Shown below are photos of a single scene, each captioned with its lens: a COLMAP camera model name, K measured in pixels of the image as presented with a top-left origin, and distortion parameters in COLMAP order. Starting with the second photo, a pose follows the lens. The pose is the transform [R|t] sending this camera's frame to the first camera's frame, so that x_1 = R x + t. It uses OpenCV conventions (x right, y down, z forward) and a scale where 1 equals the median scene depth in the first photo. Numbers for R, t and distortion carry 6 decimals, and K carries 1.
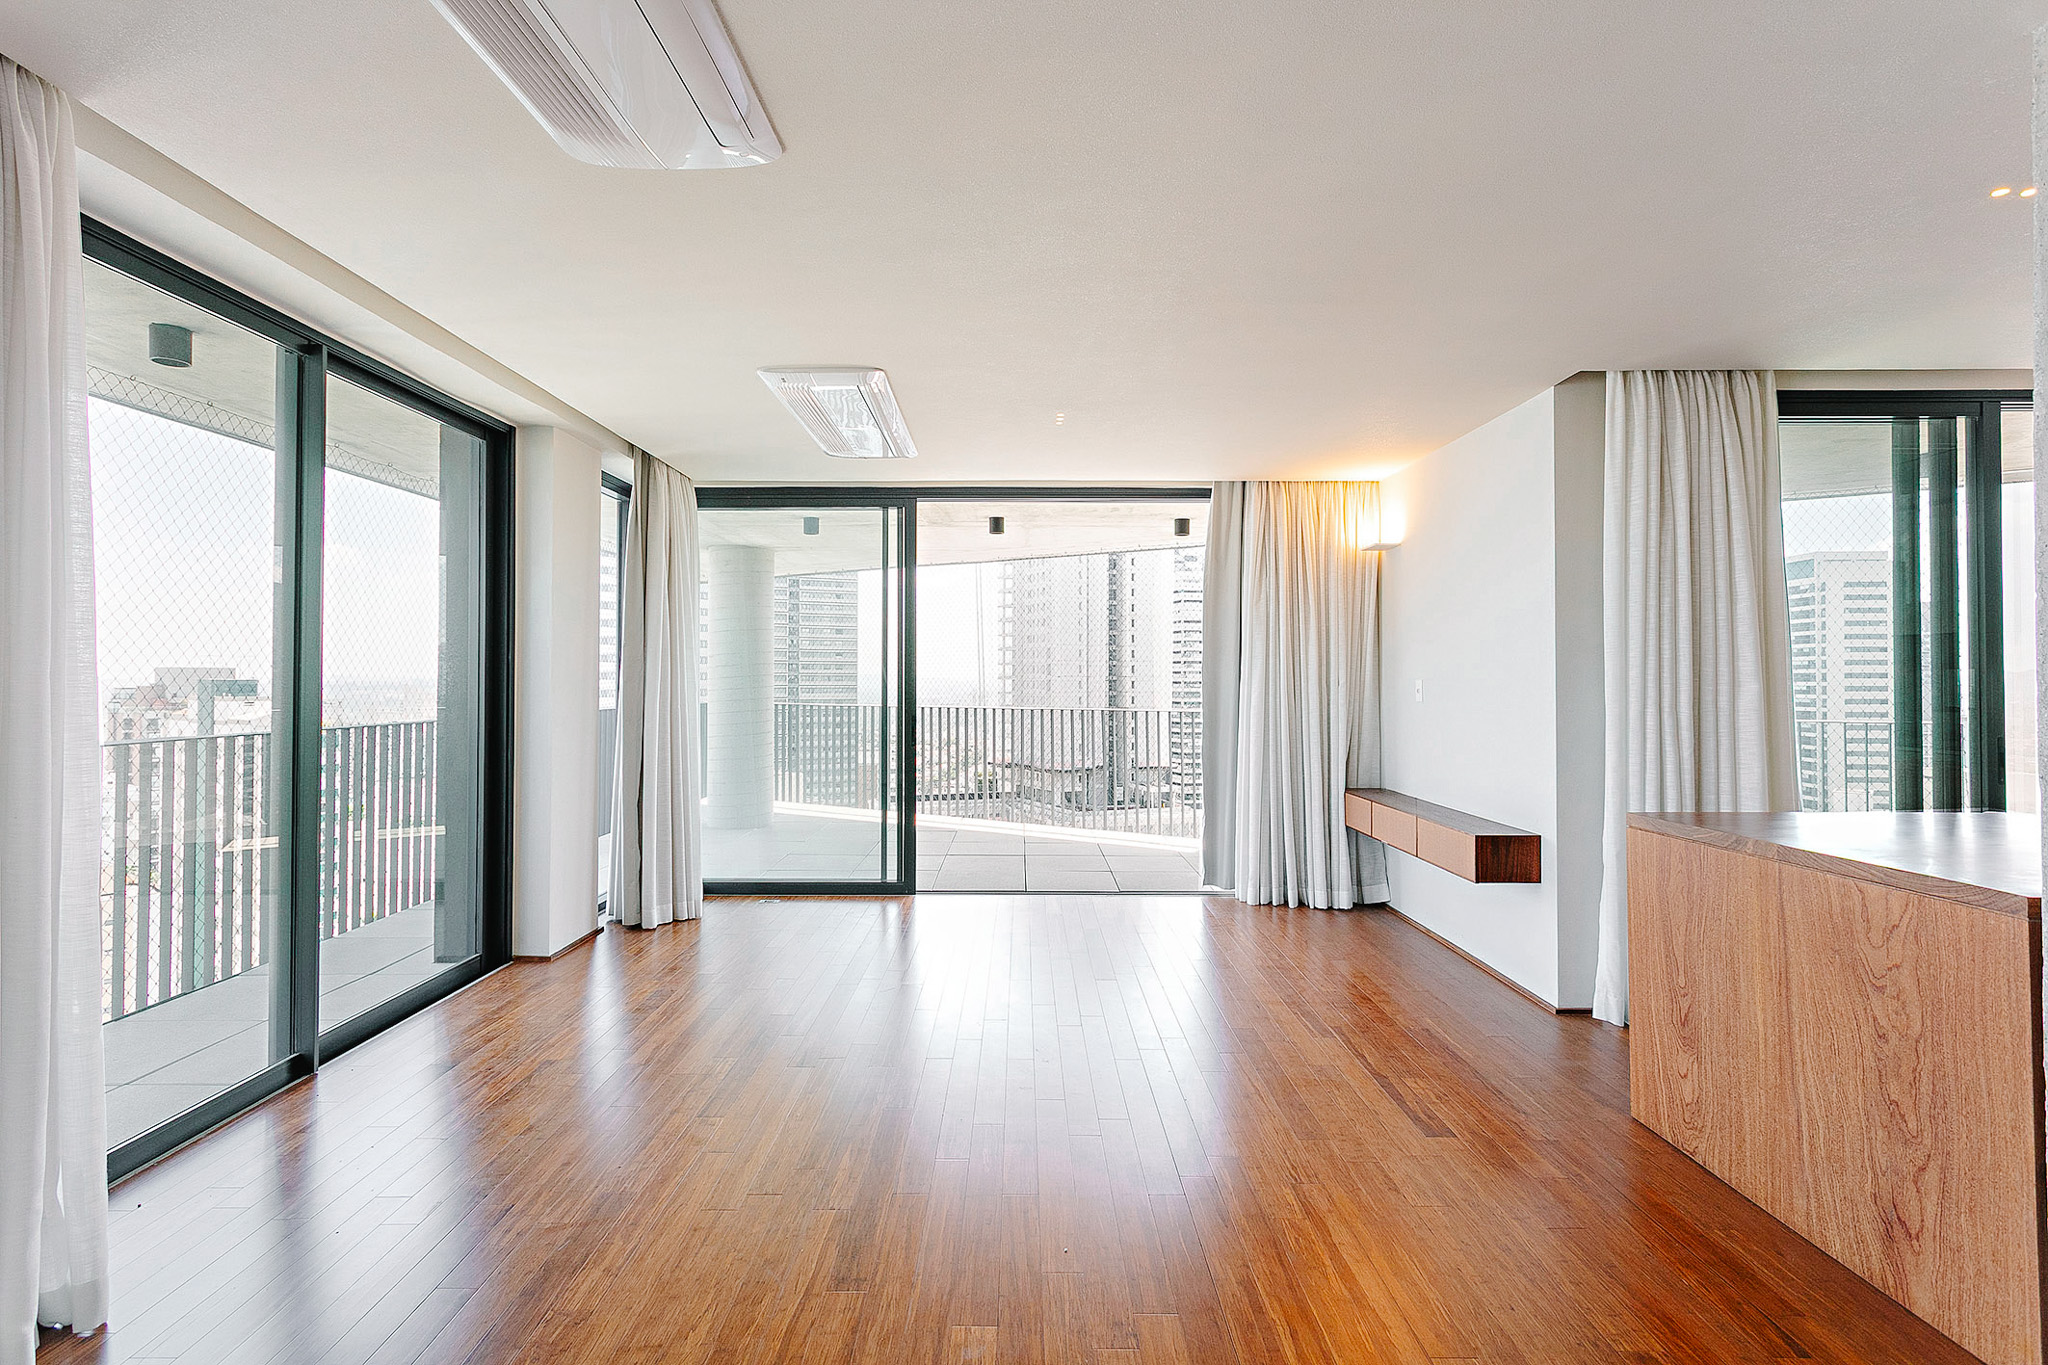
lens RADIAL K [[991.8, 0, 997.8], [0, 991.8, 668.0], [0, 0, 1]] dist [0.019939, -0.000096]
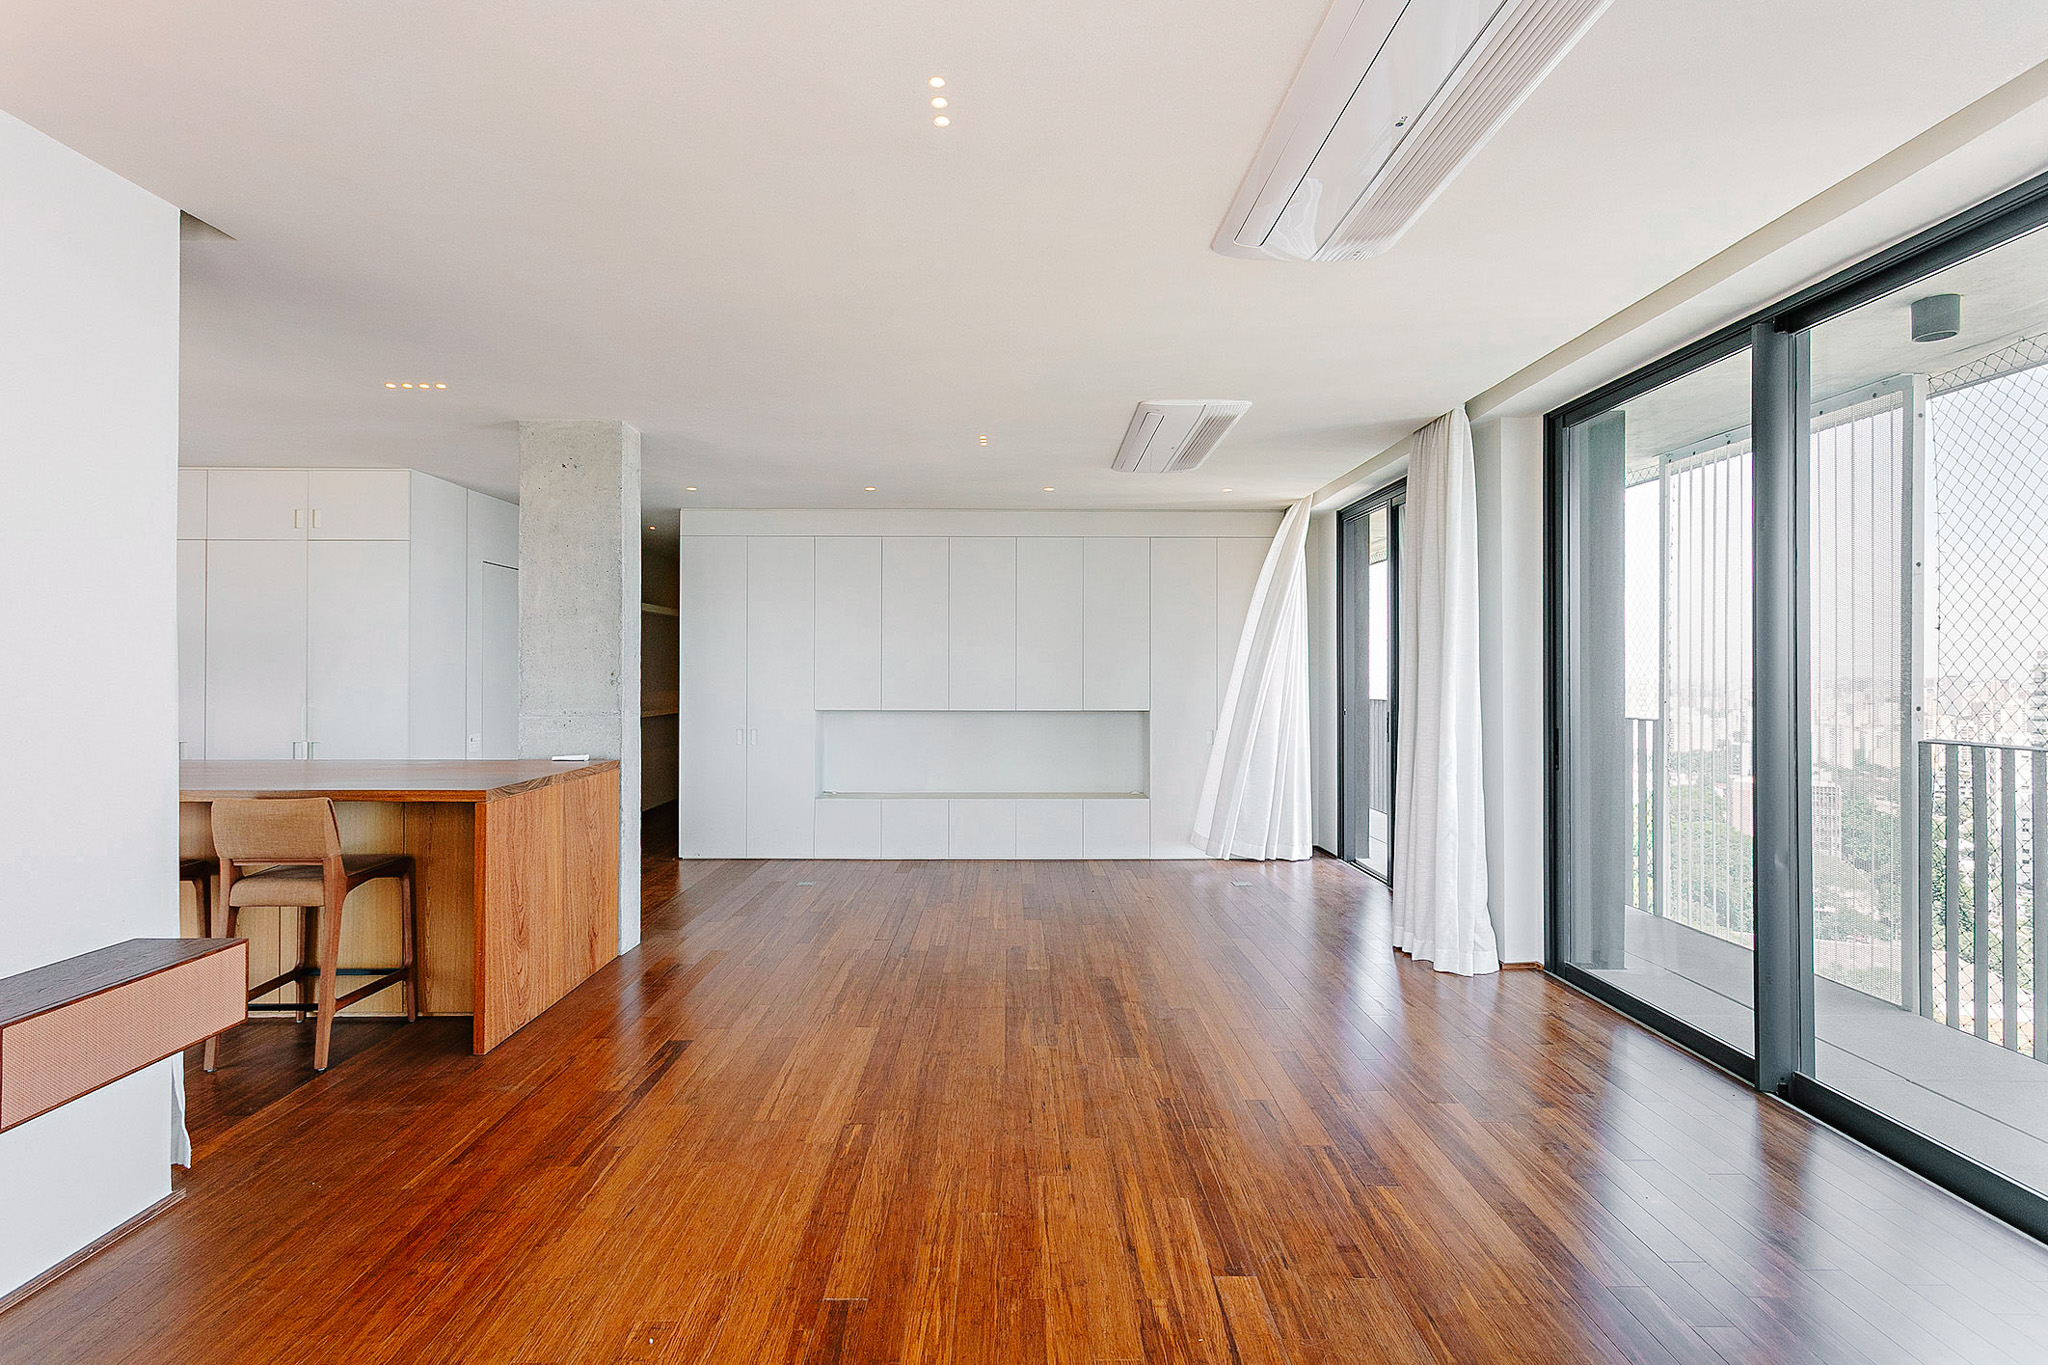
lens RADIAL K [[991.8, 0, 997.8], [0, 991.8, 668.0], [0, 0, 1]] dist [0.019939, -0.000096]
pose [[-0.999925, -0.003826, -0.011640, 0.057562], [-0.003631, 0.999854, -0.016697, 0.023502], [0.011702, -0.016653, -0.999793, 1.945096]]
